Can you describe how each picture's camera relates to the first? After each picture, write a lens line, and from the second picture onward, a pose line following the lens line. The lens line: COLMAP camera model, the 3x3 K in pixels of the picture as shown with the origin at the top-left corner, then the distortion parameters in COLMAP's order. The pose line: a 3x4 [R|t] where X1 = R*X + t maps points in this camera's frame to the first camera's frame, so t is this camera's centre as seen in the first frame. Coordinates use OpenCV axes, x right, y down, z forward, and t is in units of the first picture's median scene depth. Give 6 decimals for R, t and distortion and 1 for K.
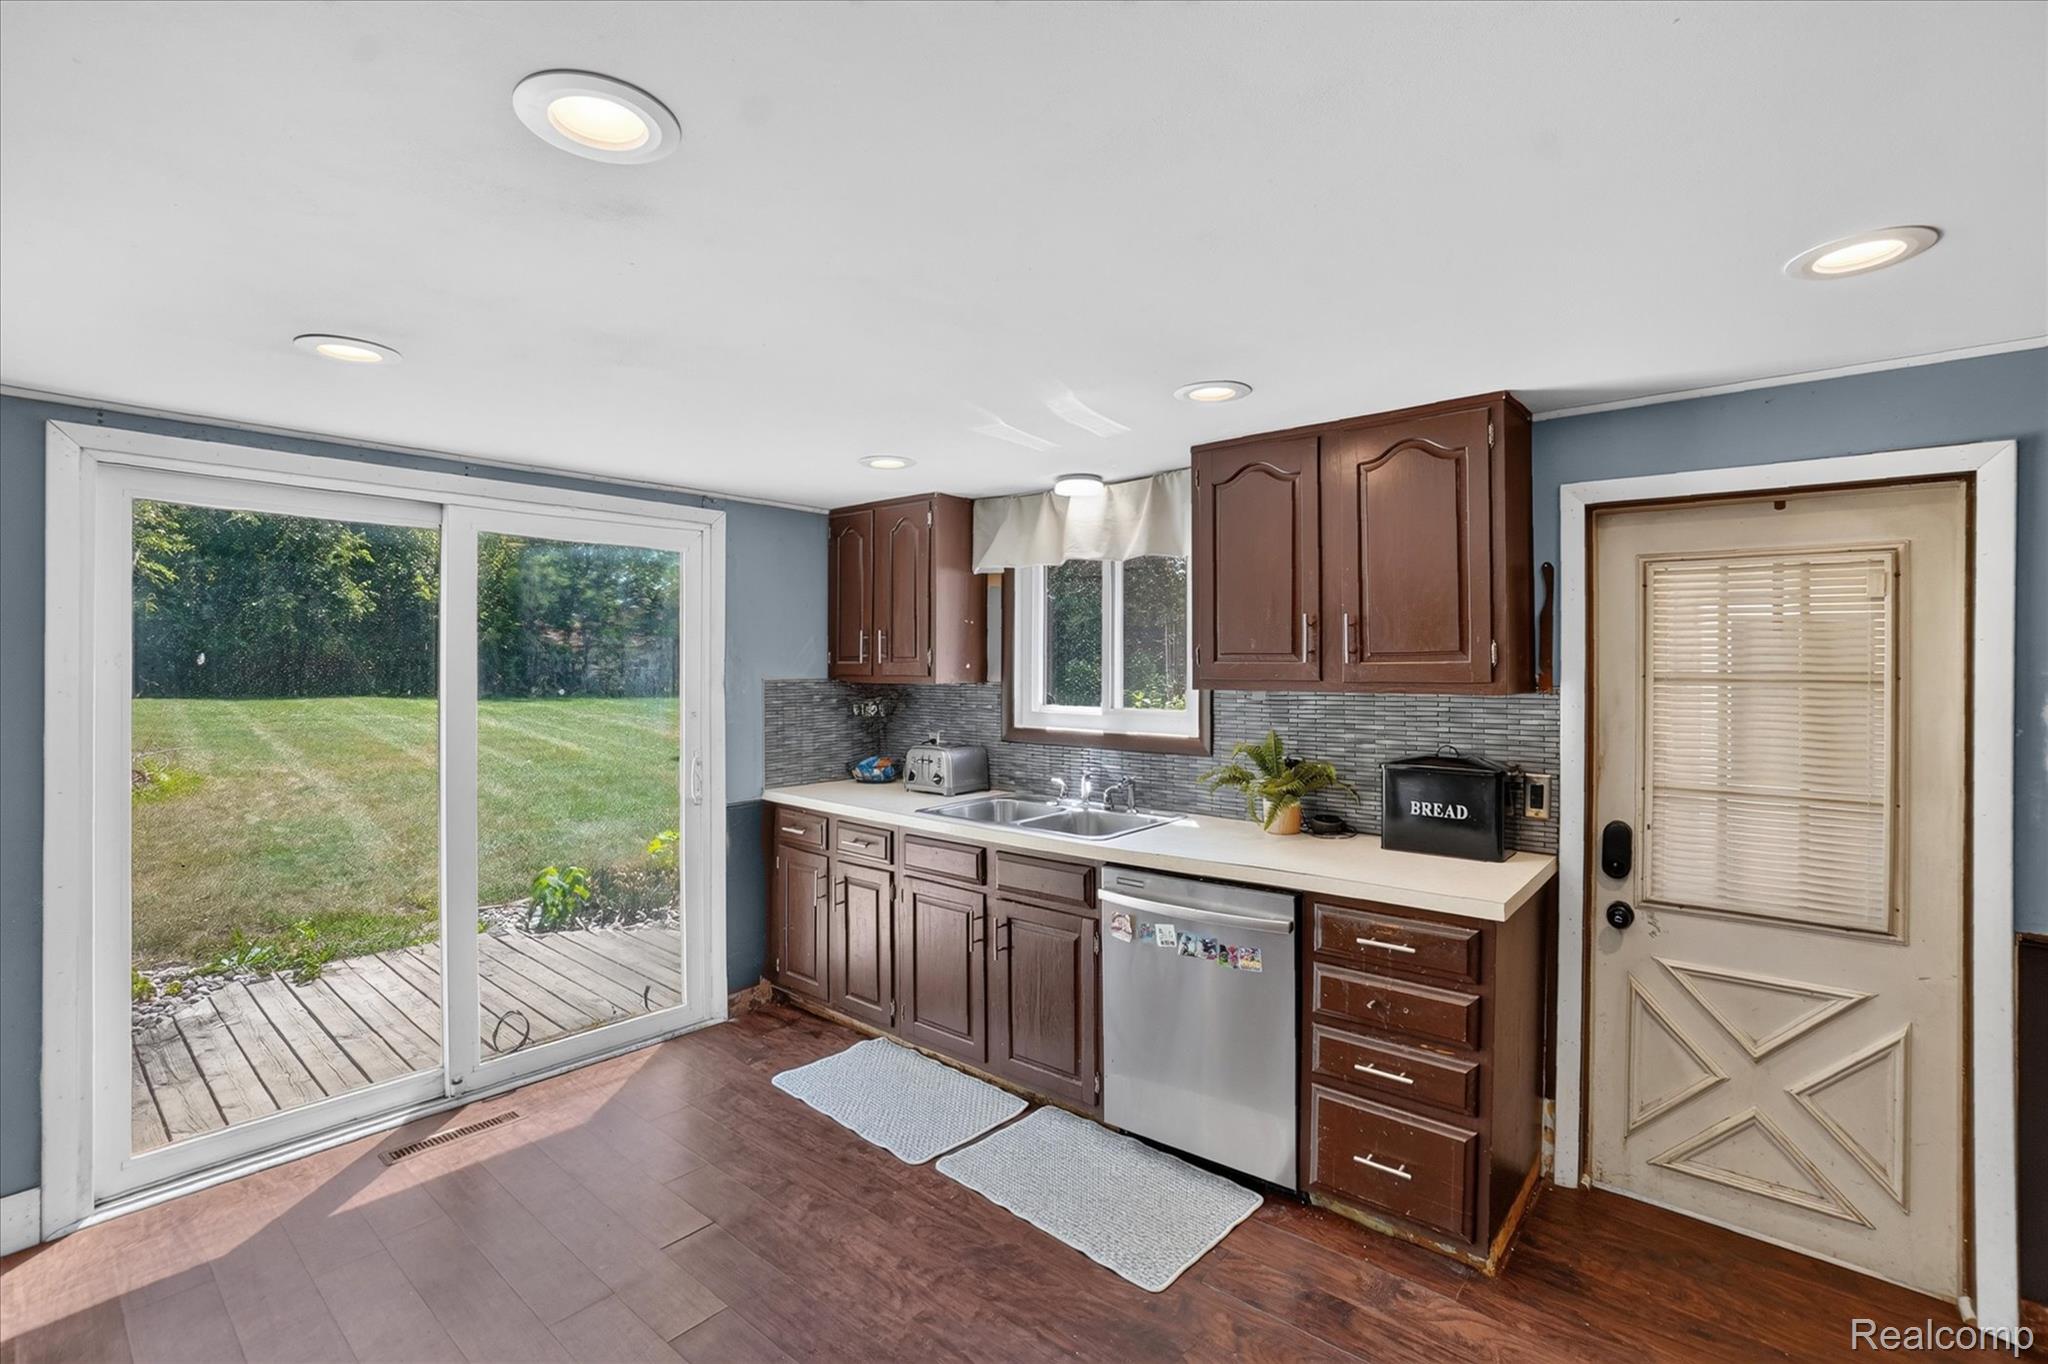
lens RADIAL K [[910.4, 0, 1027.8], [0, 910.4, 664.8], [0, 0, 1]] dist [-0.048885, 0.012275]
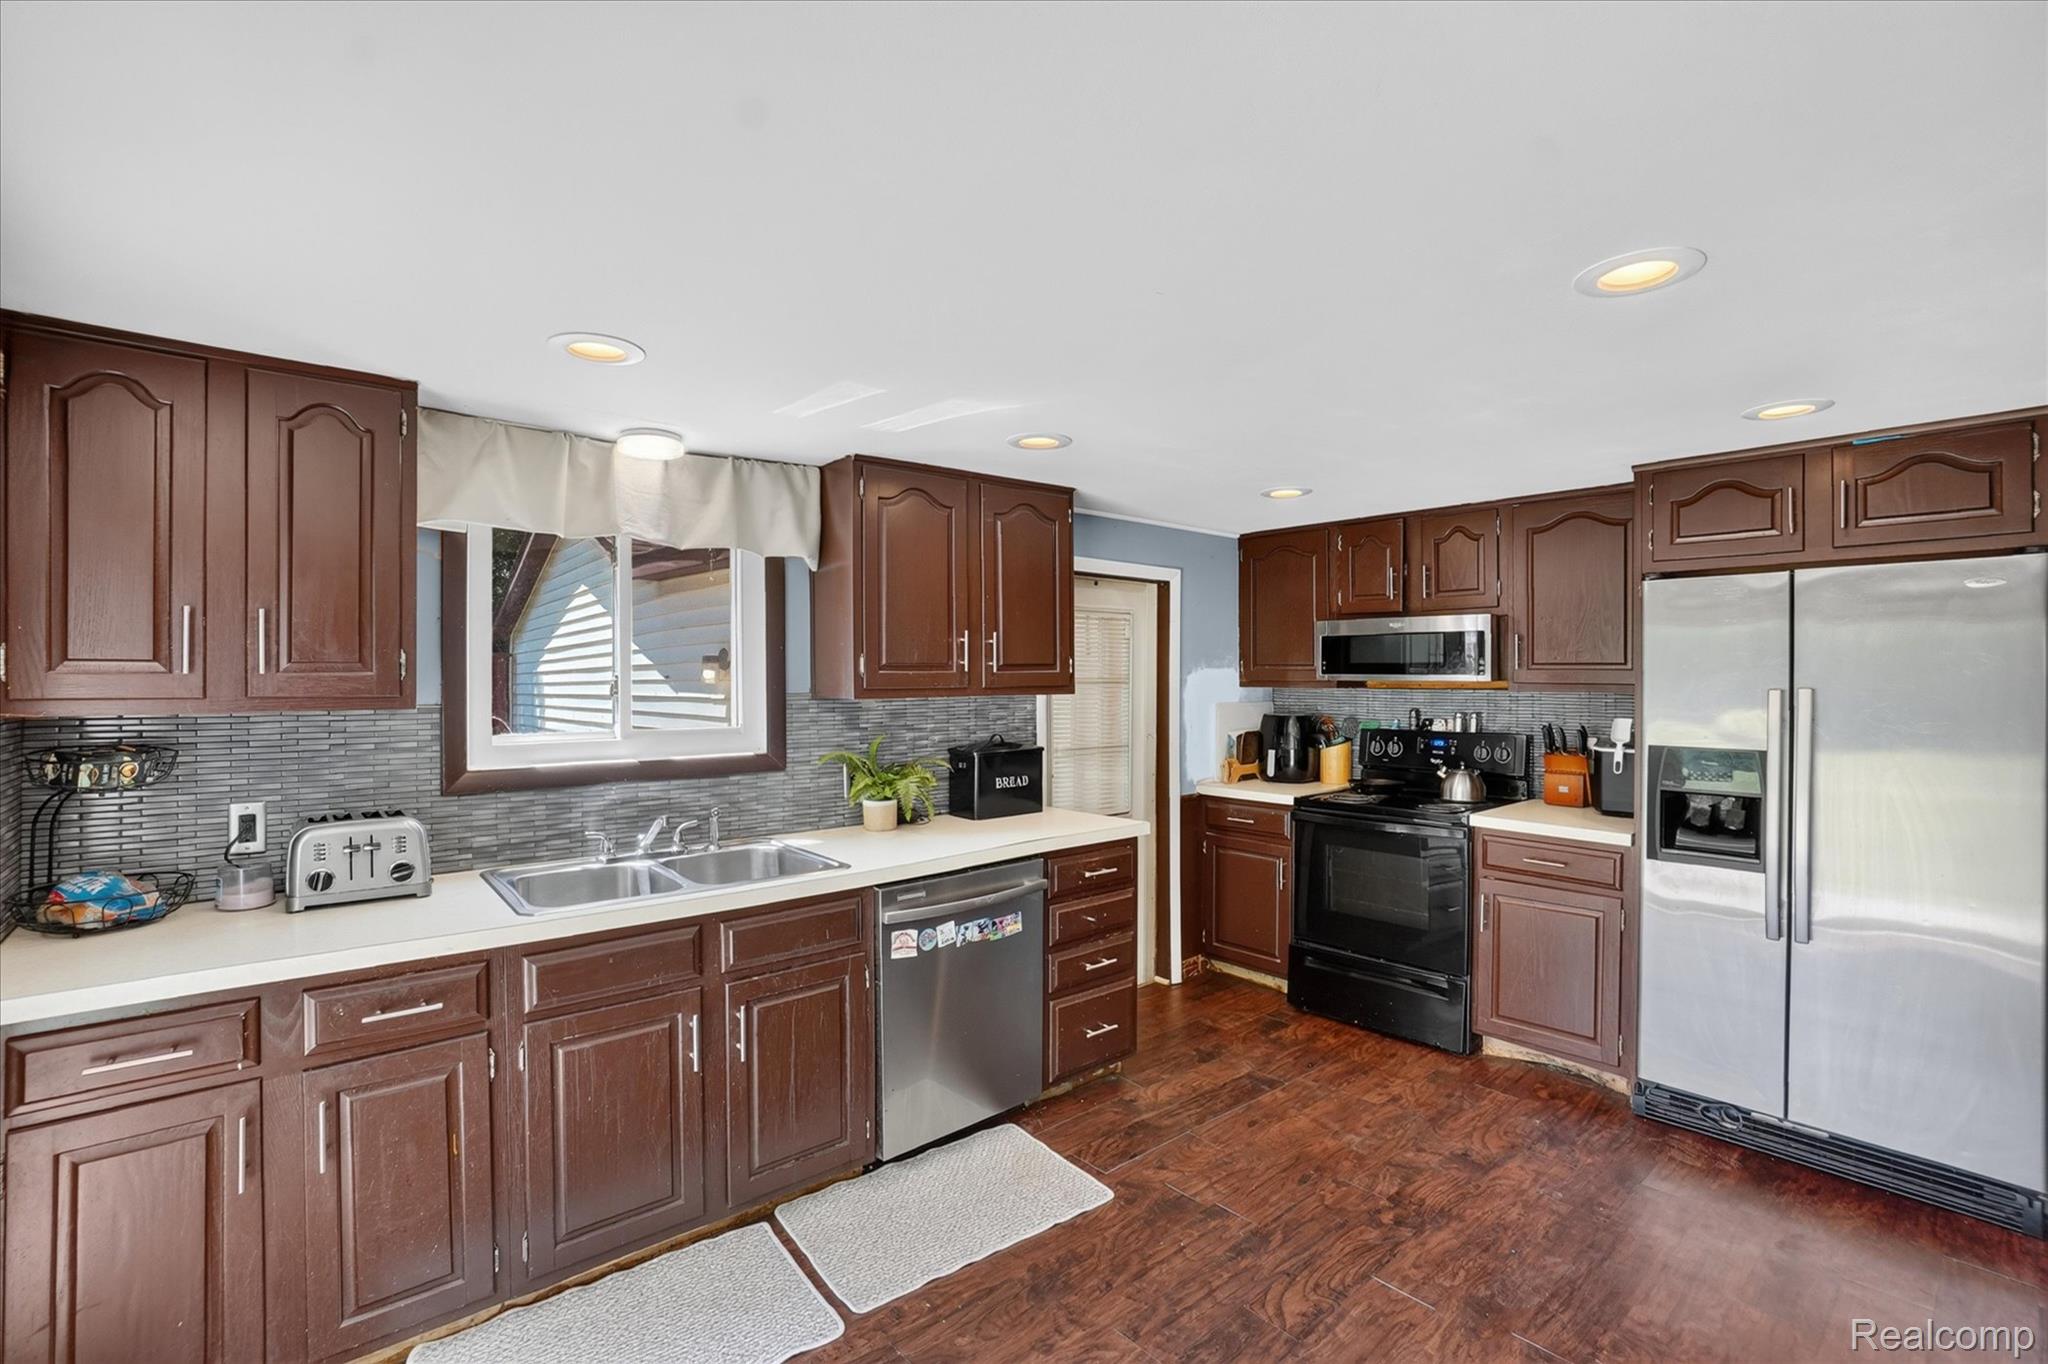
lens RADIAL K [[910.4, 0, 1020.8], [0, 910.4, 690.0], [0, 0, 1]] dist [-0.048885, 0.012275]
pose [[0.172753, -0.013715, 0.984870, -0.828234], [0.009073, 0.999883, 0.012332, 0.008163], [-0.984923, 0.006805, 0.172857, 0.715926]]
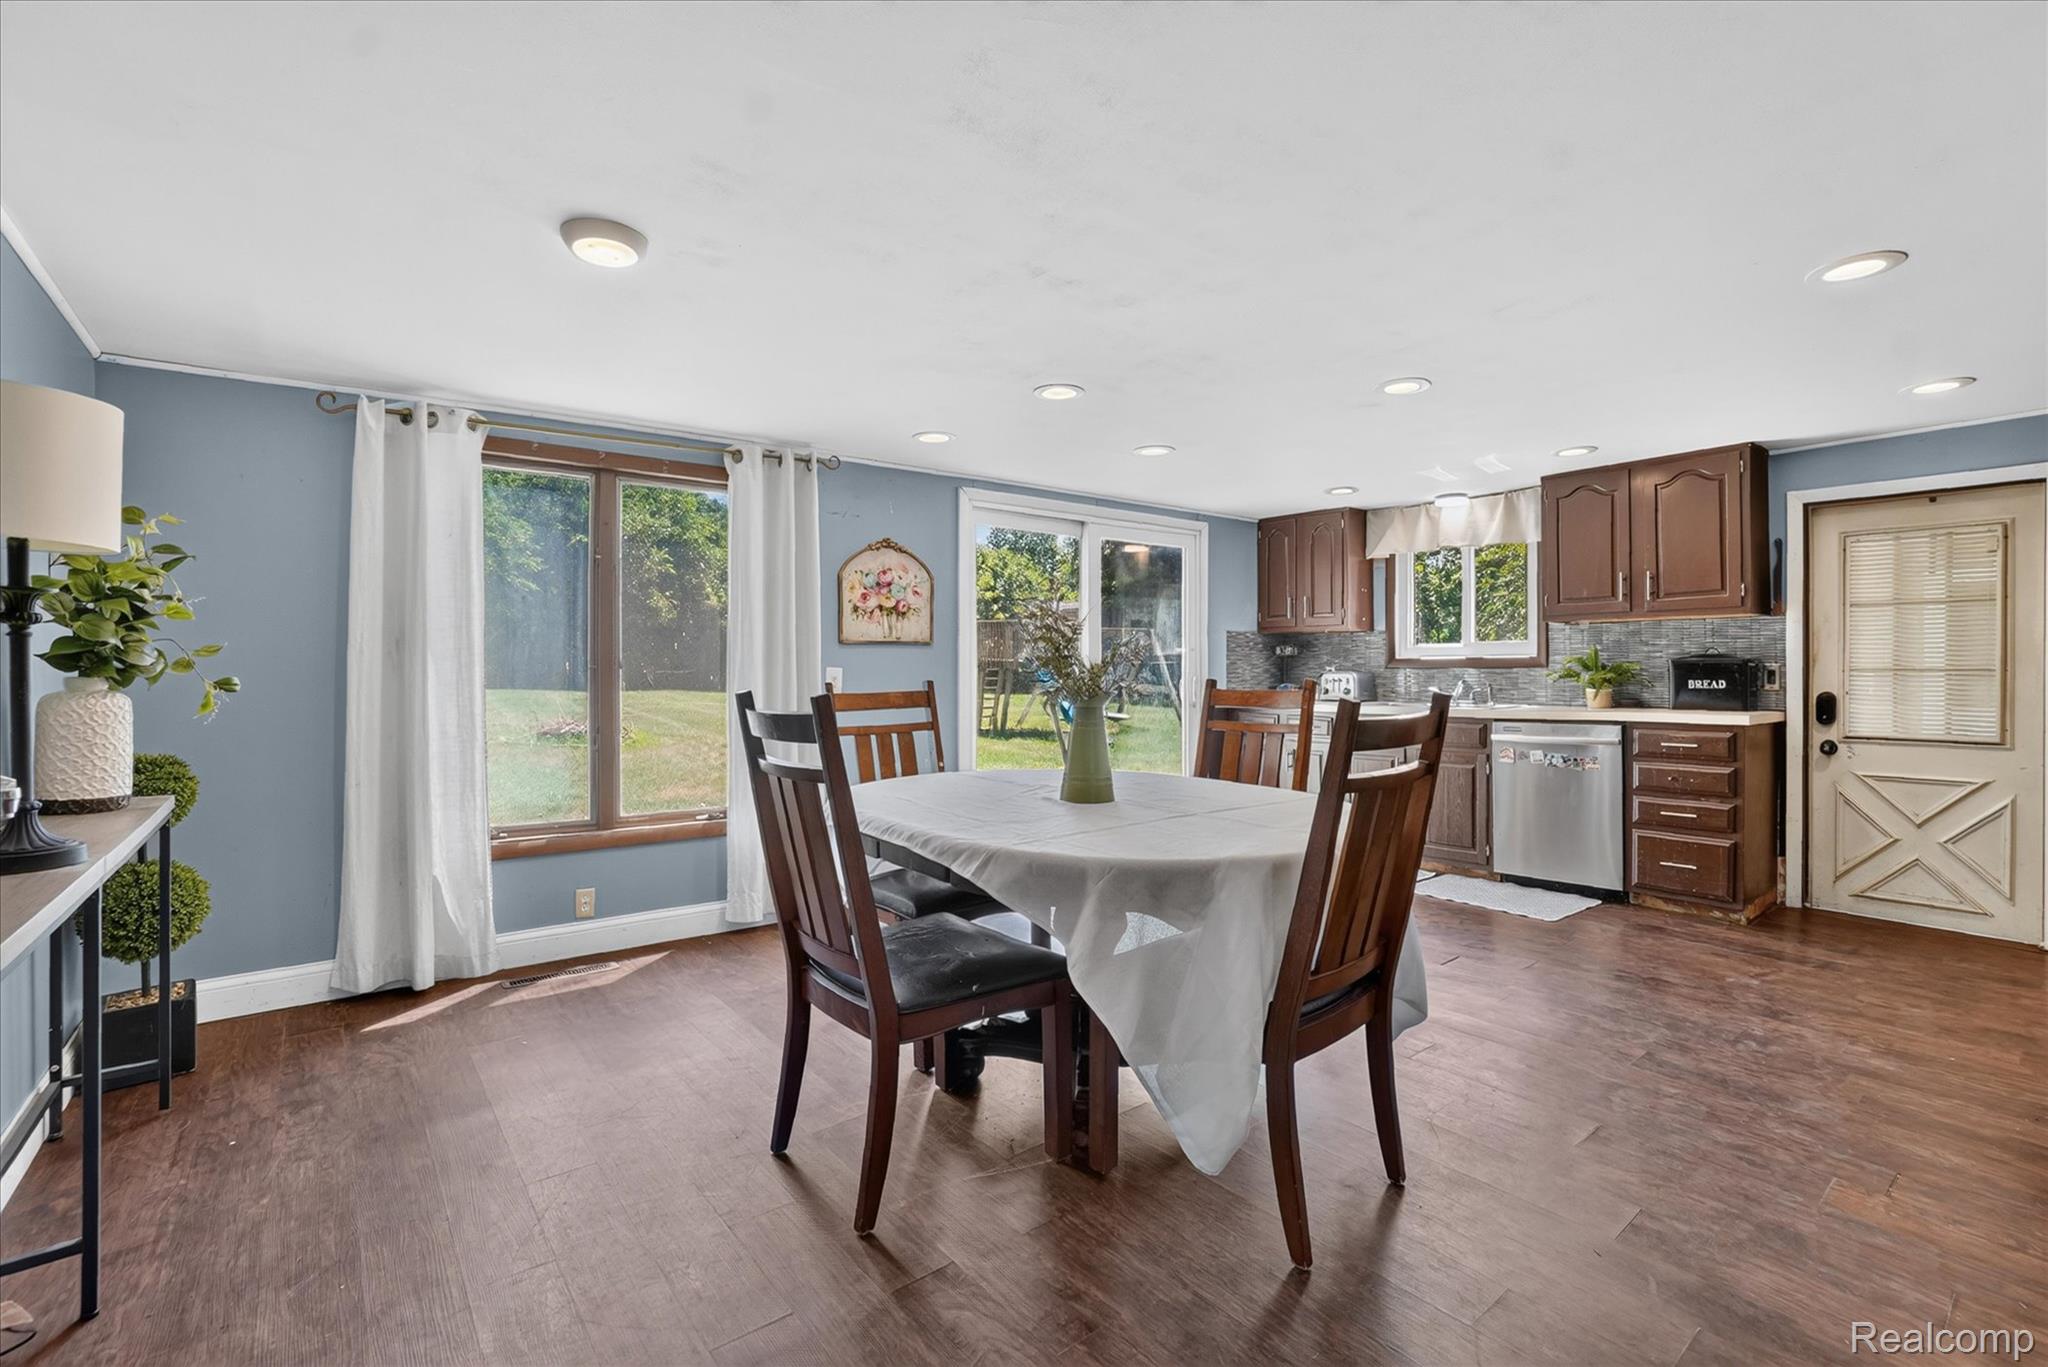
lens RADIAL K [[910.4, 0, 1023.4], [0, 910.4, 674.6], [0, 0, 1]] dist [-0.048885, 0.012275]
pose [[0.978293, -0.003892, -0.207191, -0.449875], [0.005158, 0.999971, 0.005572, 0.121153], [0.207163, -0.006520, 0.978285, -0.887935]]
